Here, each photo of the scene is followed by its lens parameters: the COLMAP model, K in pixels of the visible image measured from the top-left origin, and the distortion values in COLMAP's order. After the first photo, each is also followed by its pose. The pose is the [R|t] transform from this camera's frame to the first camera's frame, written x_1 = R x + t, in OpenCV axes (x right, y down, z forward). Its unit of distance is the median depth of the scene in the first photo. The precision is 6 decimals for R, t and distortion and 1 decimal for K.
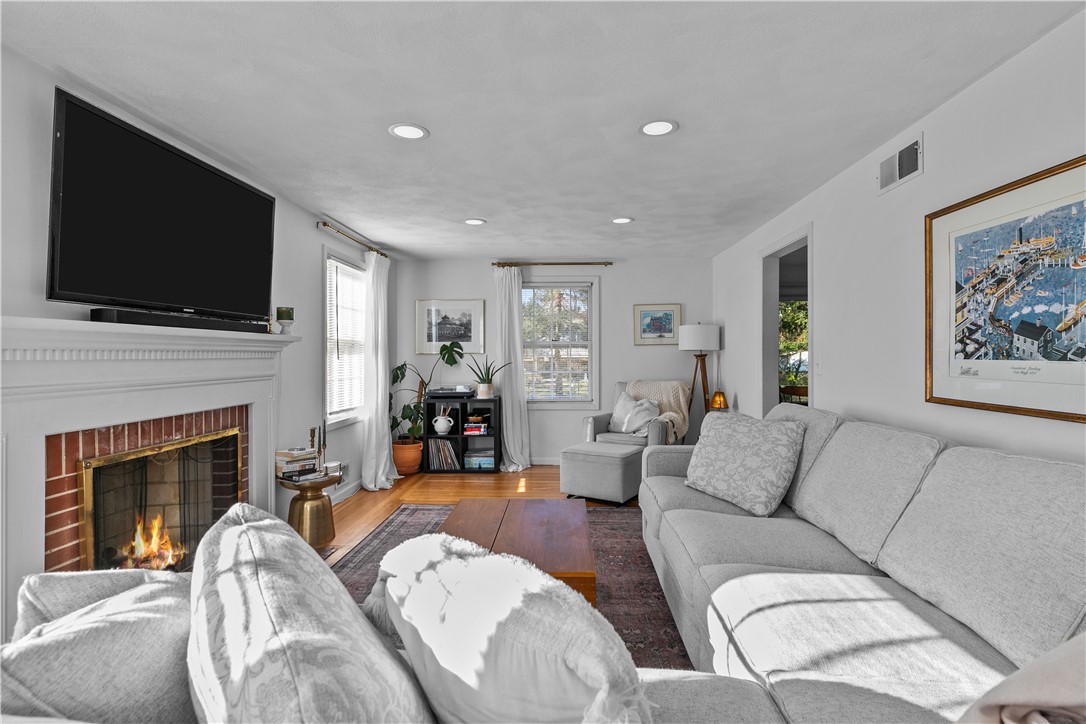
lens RADIAL K [[518.4, 0, 542.8], [0, 518.4, 357.8], [0, 0, 1]] dist [0.001511, -0.001345]
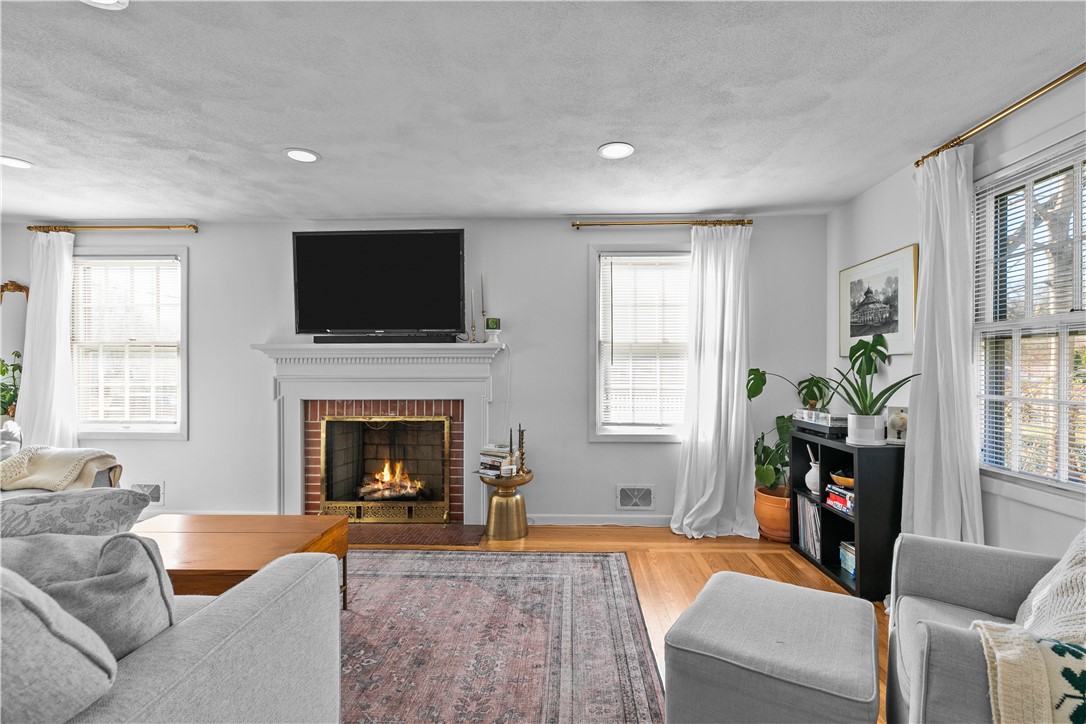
lens RADIAL K [[509.0, 0, 555.7], [0, 509.0, 367.6], [0, 0, 1]] dist [0.003372, -0.000480]
pose [[0.008879, 0.000729, -0.999960, 1.002242], [-0.004907, 0.999988, 0.000686, 0.015021], [0.999949, 0.004901, 0.008883, 1.835192]]
